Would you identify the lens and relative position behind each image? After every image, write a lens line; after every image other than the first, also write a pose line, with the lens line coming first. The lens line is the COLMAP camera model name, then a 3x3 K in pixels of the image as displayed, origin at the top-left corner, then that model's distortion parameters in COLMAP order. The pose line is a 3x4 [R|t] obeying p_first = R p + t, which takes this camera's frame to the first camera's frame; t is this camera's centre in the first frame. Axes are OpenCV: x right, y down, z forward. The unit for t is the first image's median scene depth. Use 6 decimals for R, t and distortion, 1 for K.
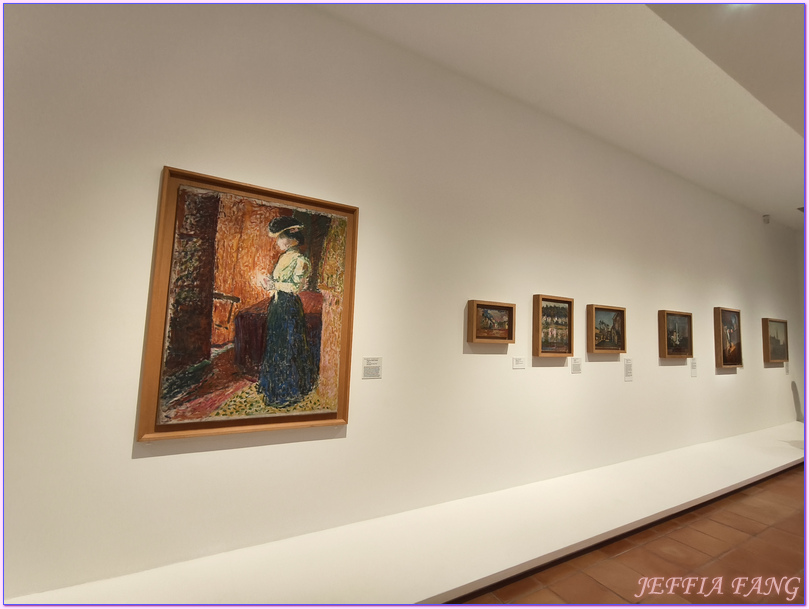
lens RADIAL K [[359.8, 0, 402.5], [0, 359.8, 306.2], [0, 0, 1]] dist [-0.009379, 0.000196]
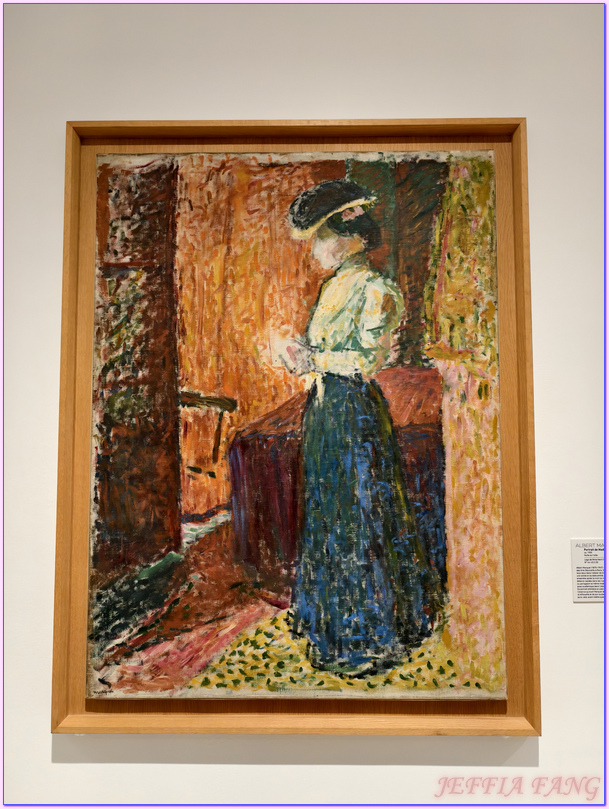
lens RADIAL K [[542.7, 0, 302.2], [0, 542.7, 405.6], [0, 0, 1]] dist [0.014647, -0.005226]
pose [[0.874162, -0.068461, -0.480784, -0.086471], [0.075004, 0.997167, -0.005618, -0.006865], [0.479807, -0.031149, 0.876821, 0.476858]]
